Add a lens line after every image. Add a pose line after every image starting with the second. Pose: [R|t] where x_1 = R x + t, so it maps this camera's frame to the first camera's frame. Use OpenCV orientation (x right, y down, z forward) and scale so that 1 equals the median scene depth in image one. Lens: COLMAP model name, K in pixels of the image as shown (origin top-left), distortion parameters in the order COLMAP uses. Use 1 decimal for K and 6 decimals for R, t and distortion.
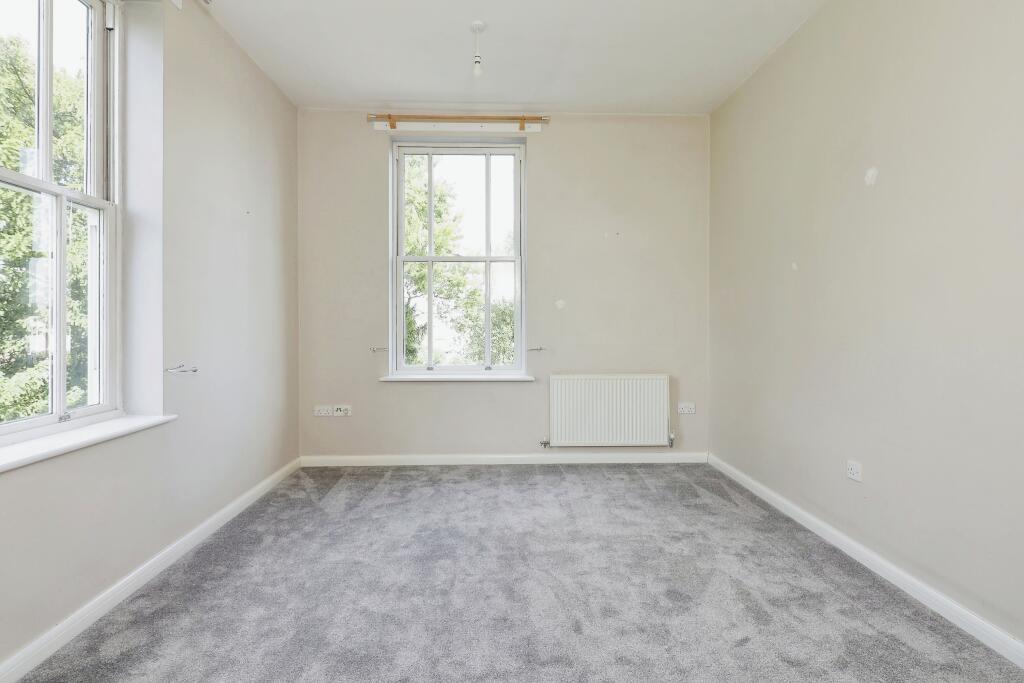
lens RADIAL K [[494.0, 0, 508.9], [0, 494.0, 318.5], [0, 0, 1]] dist [0.016691, -0.012272]
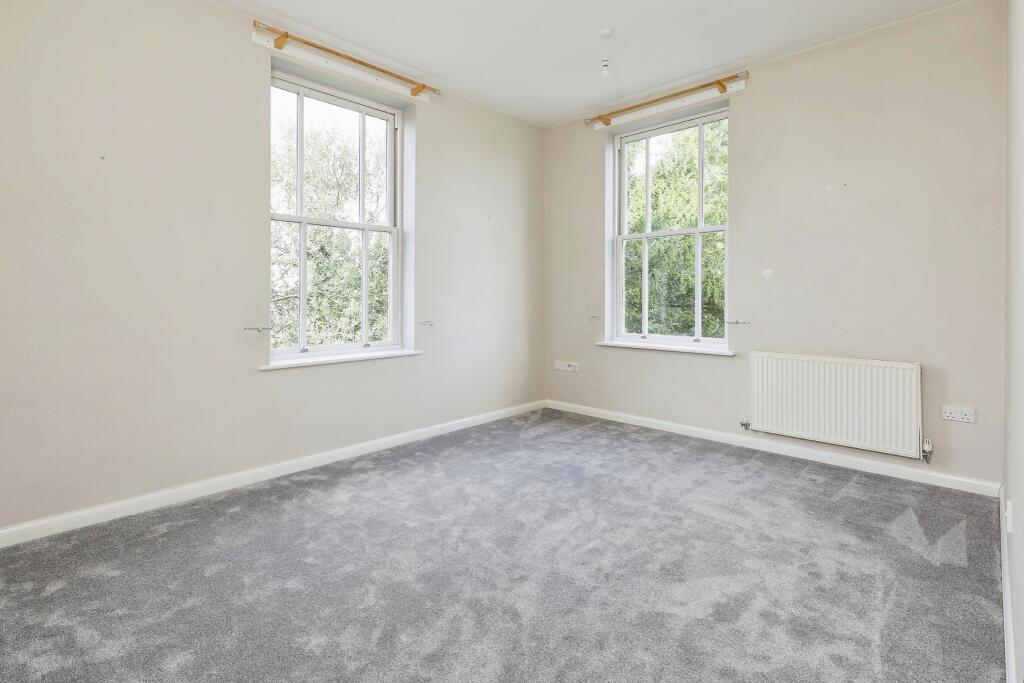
lens RADIAL K [[500.6, 0, 508.7], [0, 500.6, 284.1], [0, 0, 1]] dist [0.017130, -0.013802]
pose [[0.692461, -0.018241, -0.721225, 0.570476], [0.009215, 0.999822, -0.016440, 0.001516], [0.721397, 0.004738, 0.692506, 0.040468]]
